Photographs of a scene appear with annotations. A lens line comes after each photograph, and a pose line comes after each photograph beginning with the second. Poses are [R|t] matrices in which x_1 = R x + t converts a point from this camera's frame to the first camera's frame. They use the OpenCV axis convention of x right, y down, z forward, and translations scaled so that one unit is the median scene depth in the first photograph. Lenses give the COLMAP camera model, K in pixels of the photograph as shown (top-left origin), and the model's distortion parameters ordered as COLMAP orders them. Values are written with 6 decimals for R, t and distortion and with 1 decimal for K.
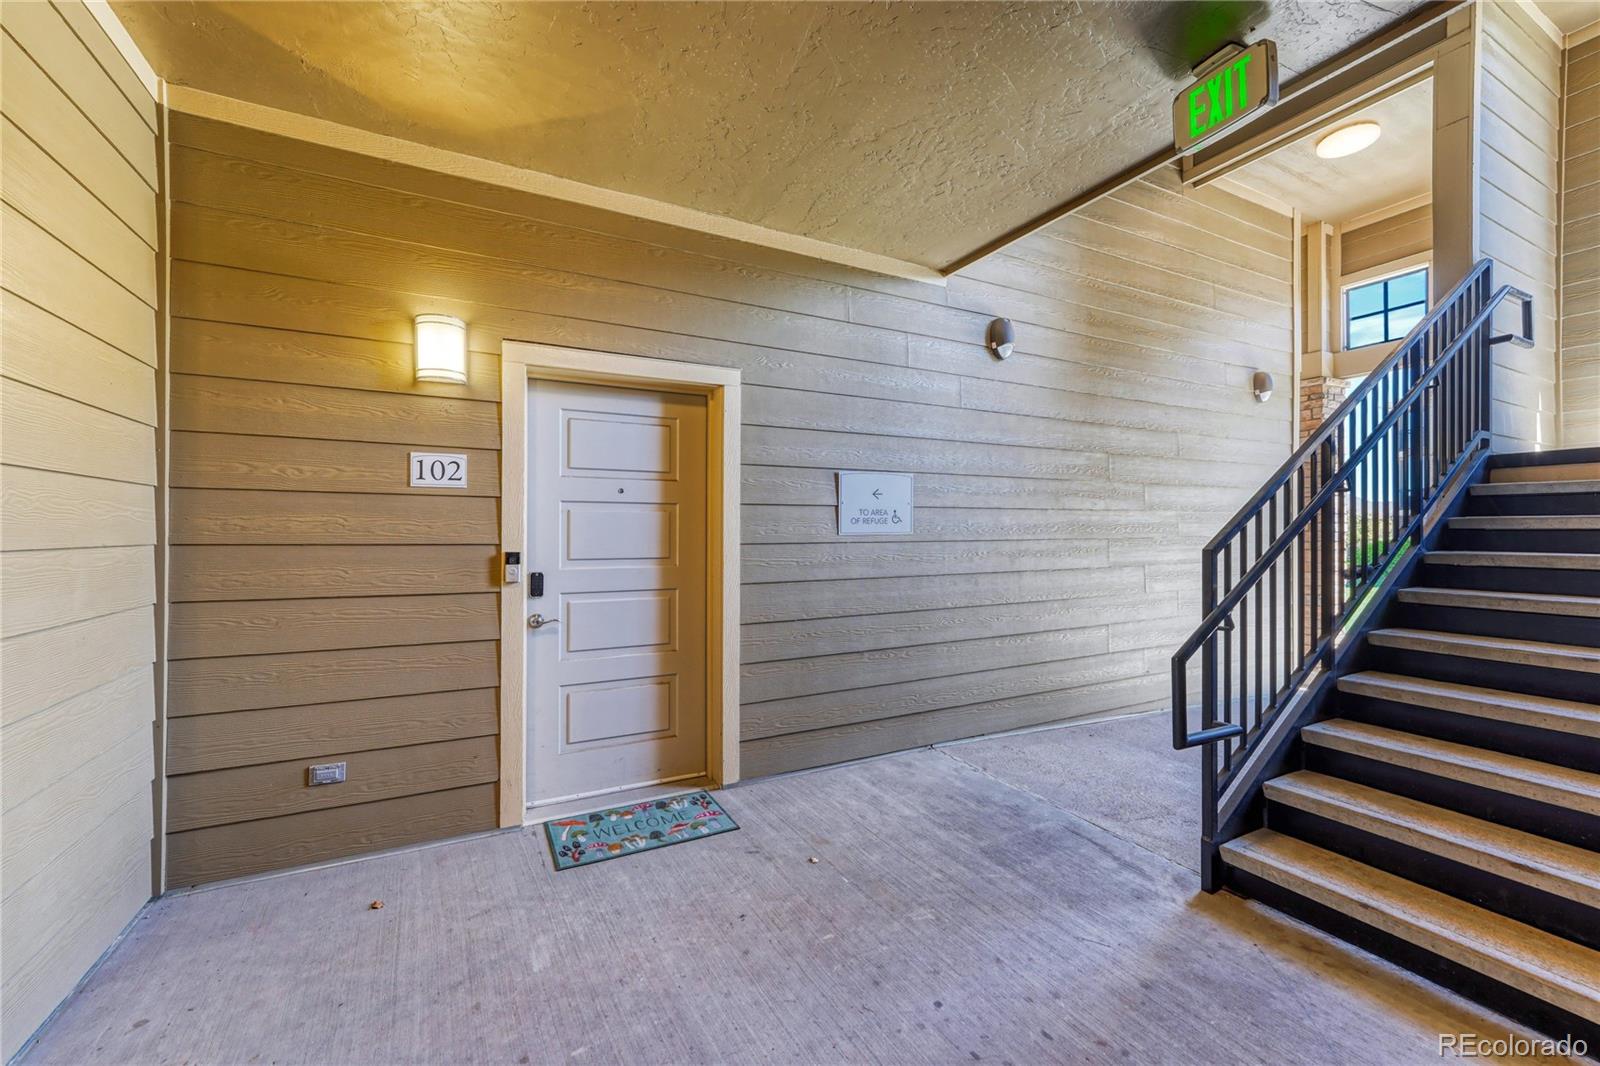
lens RADIAL K [[655.9, 0, 804.1], [0, 655.9, 524.1], [0, 0, 1]] dist [-0.001093, 0.000405]
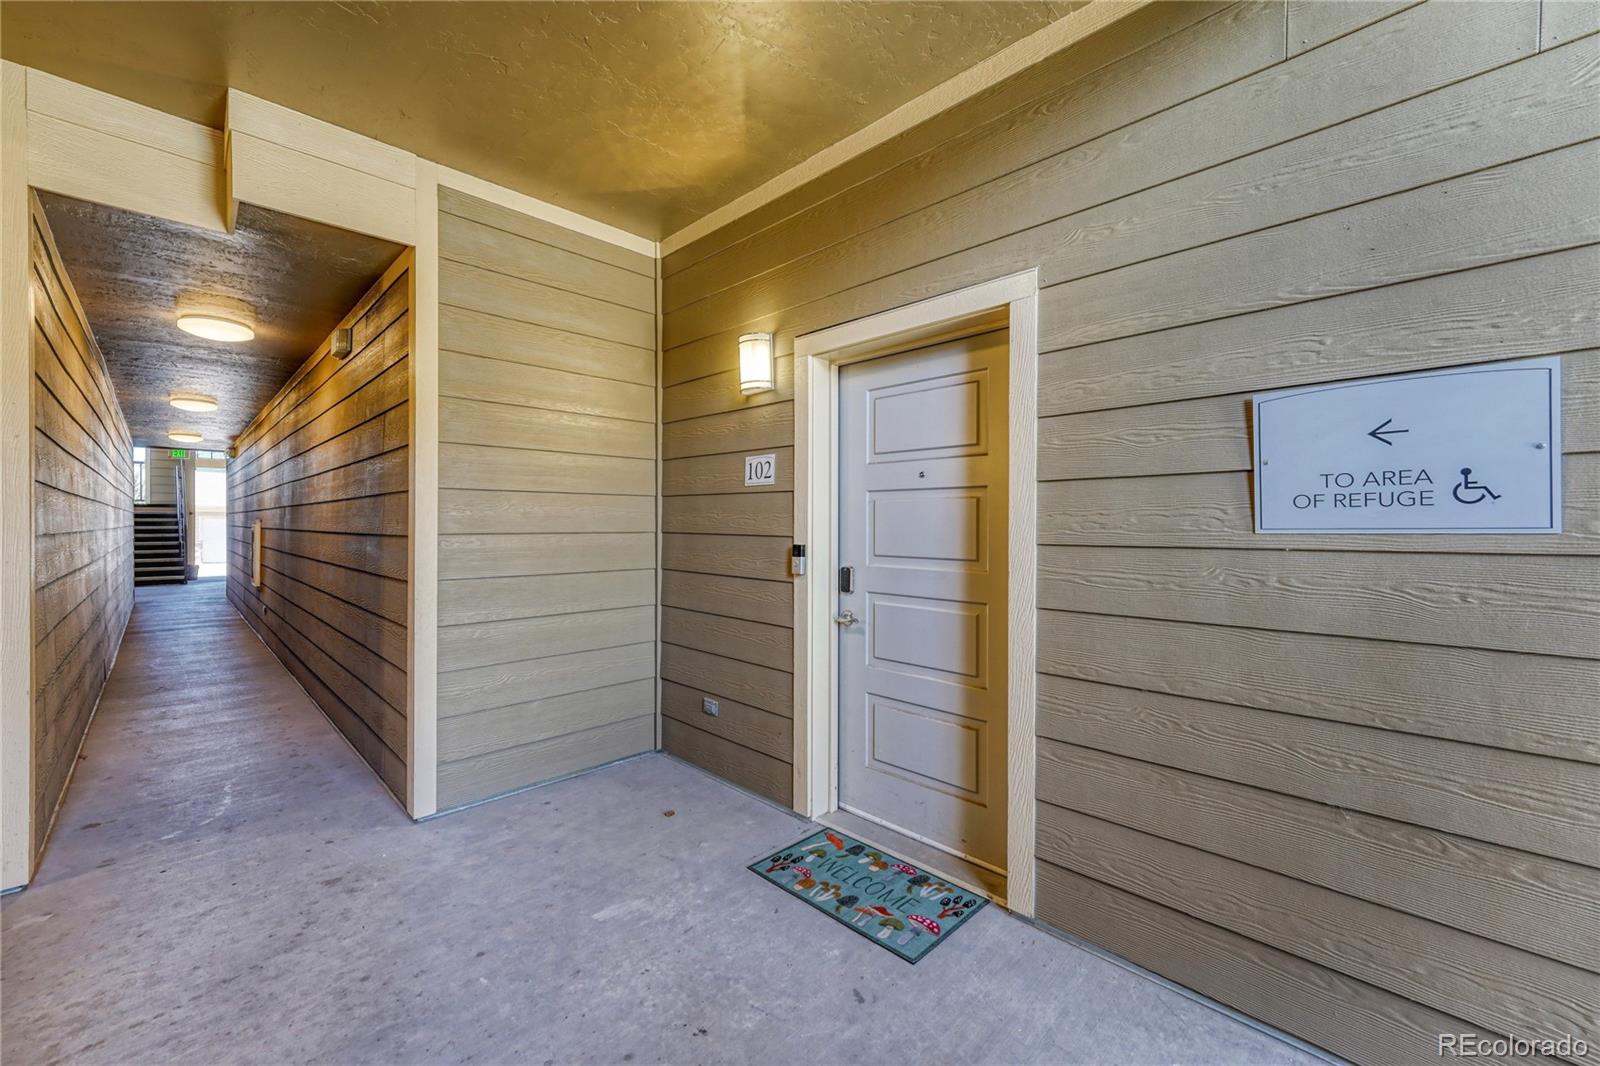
lens RADIAL K [[655.9, 0, 804.1], [0, 655.9, 524.1], [0, 0, 1]] dist [-0.001093, 0.000405]
pose [[0.275316, -0.001448, -0.961353, 0.501687], [0.006567, 0.999978, 0.000374, 0.009999], [0.961331, -0.006417, 0.275320, 0.684048]]
